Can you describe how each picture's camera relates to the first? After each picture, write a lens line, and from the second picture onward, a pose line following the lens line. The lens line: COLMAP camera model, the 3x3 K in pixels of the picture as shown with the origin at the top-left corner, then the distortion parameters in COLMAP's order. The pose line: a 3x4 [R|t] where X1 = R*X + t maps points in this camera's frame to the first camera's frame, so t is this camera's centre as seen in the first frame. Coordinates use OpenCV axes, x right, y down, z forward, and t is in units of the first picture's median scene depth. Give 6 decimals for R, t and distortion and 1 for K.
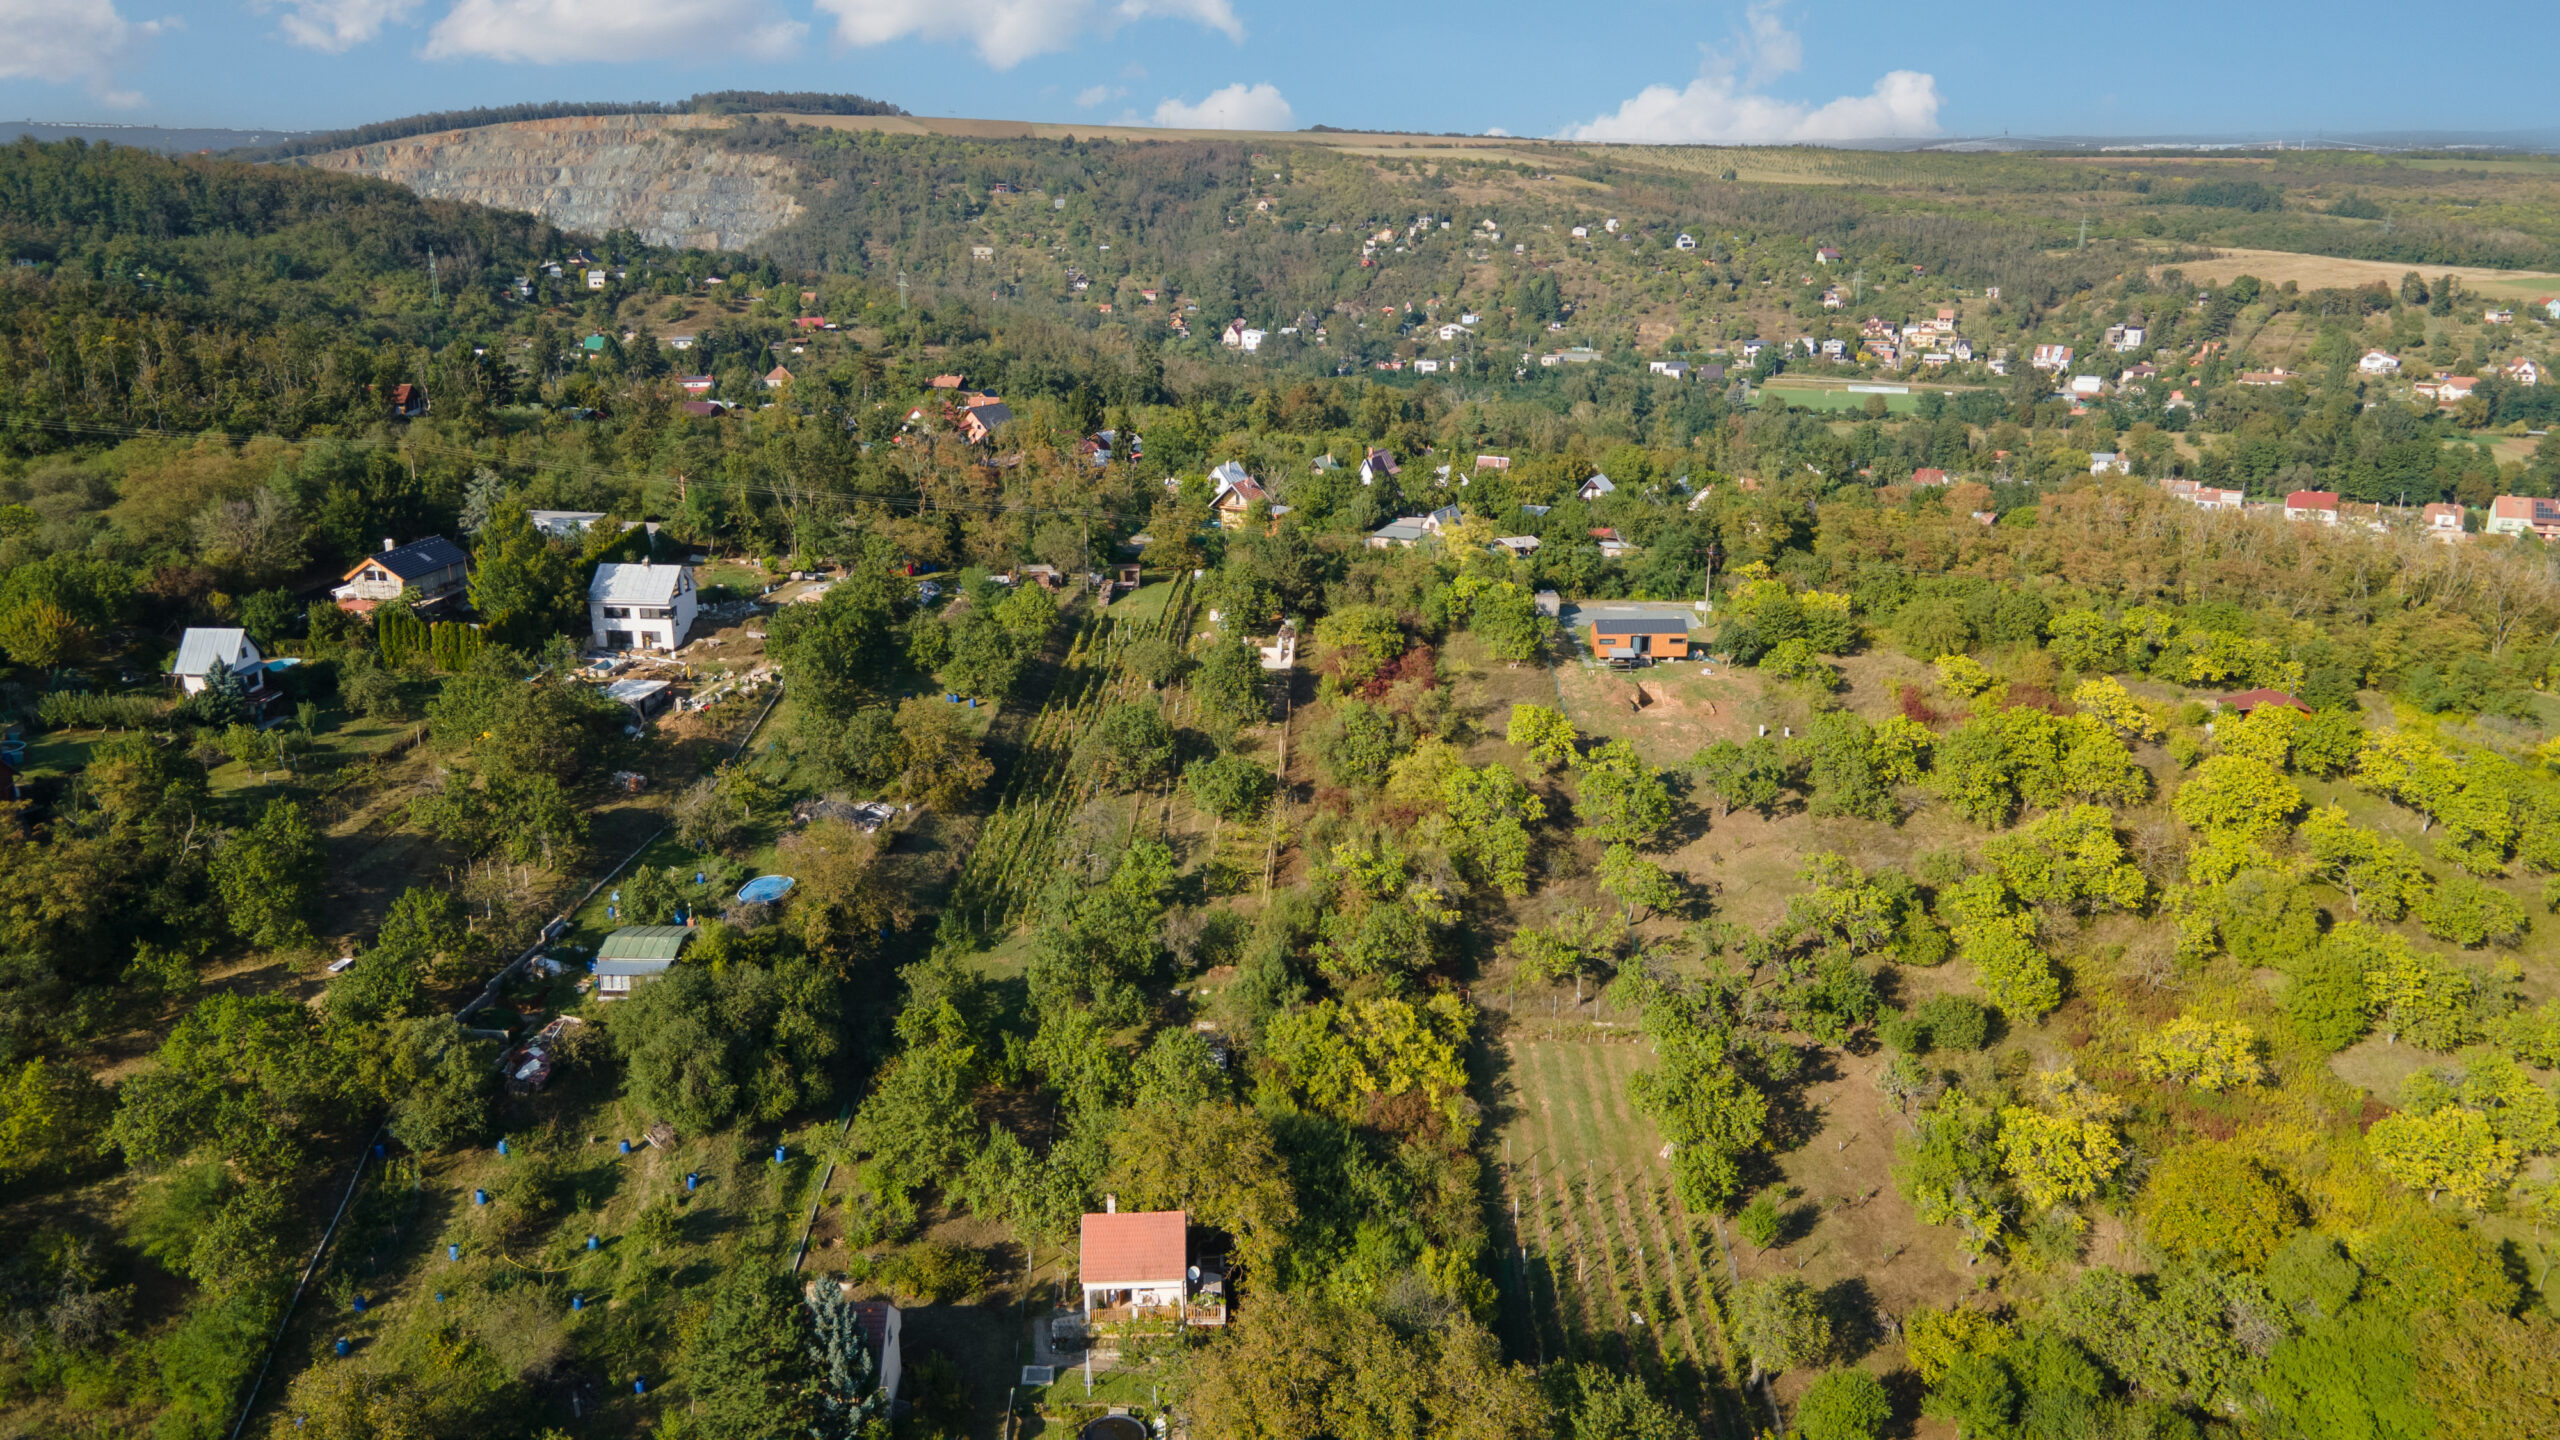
lens RADIAL K [[1753.5, 0, 1288.7], [0, 1753.5, 711.4], [0, 0, 1]] dist [0.033473, -0.000530]
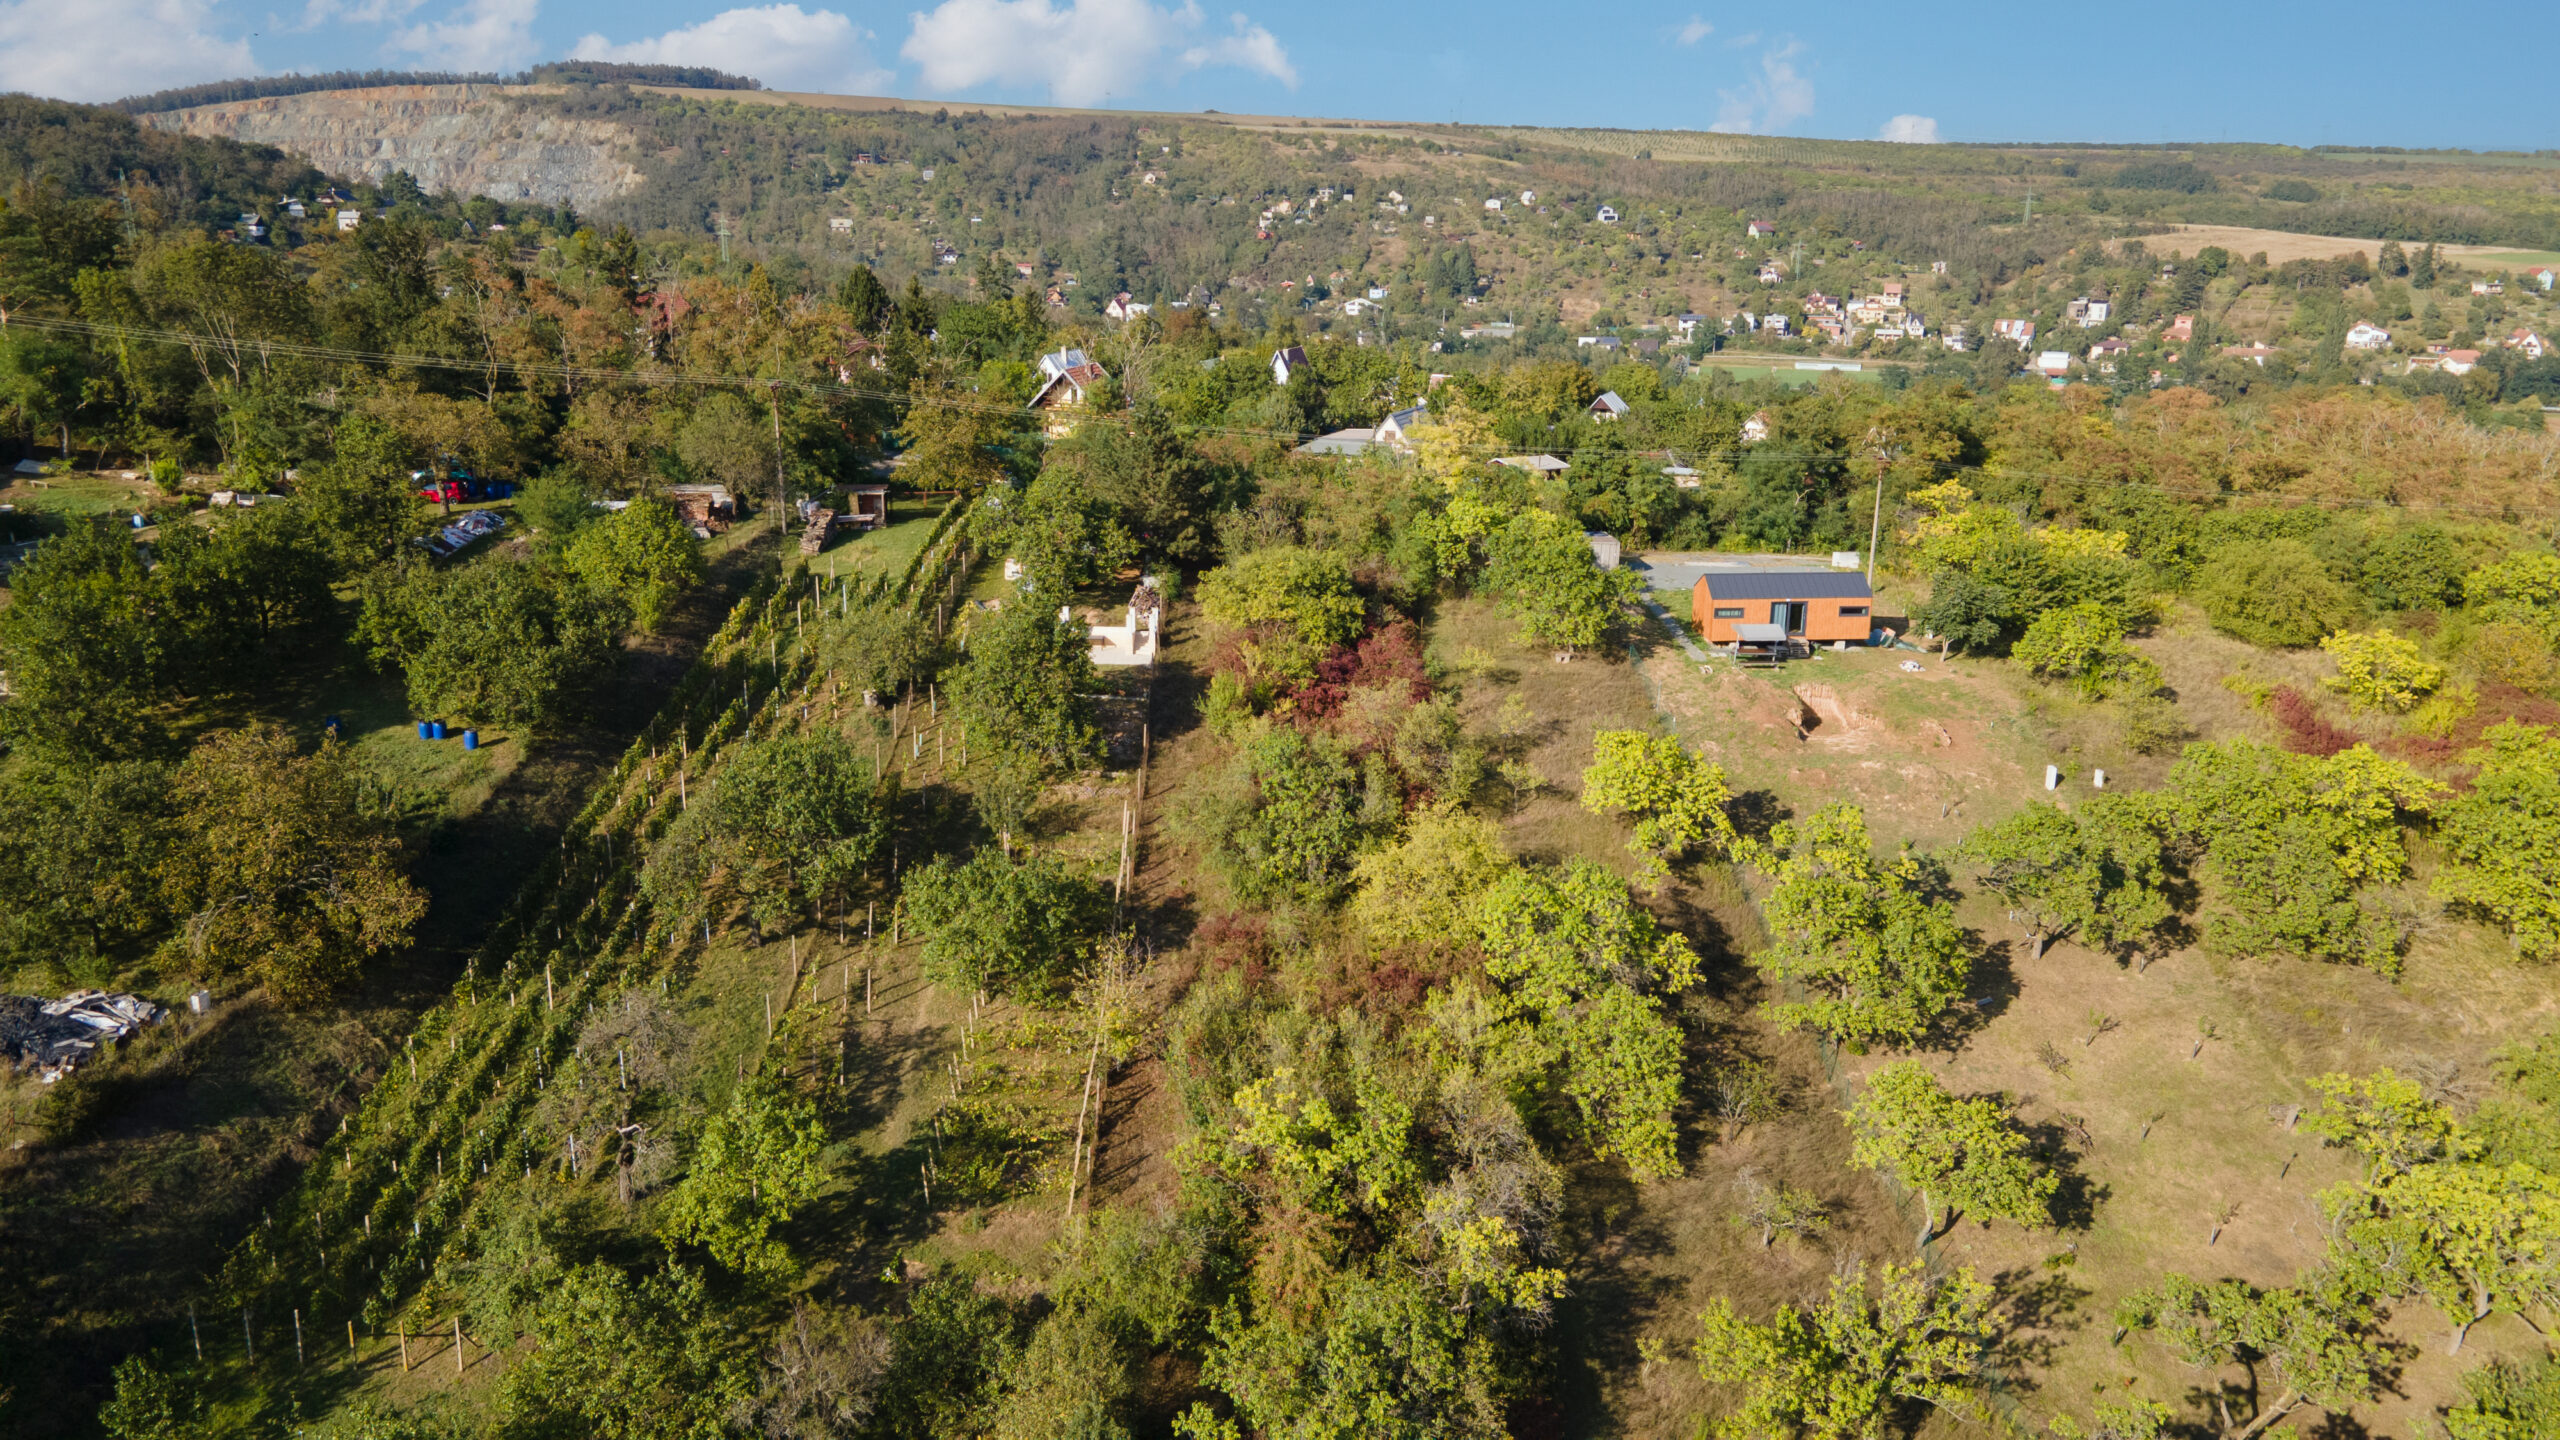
lens RADIAL K [[1782.7, 0, 1290.8], [0, 1782.7, 726.5], [0, 0, 1]] dist [0.010823, 0.002410]
pose [[0.998238, -0.009023, 0.058649, 0.009654], [0.008929, 0.999958, 0.001869, -0.005638], [-0.058664, -0.001342, 0.998277, 0.392995]]
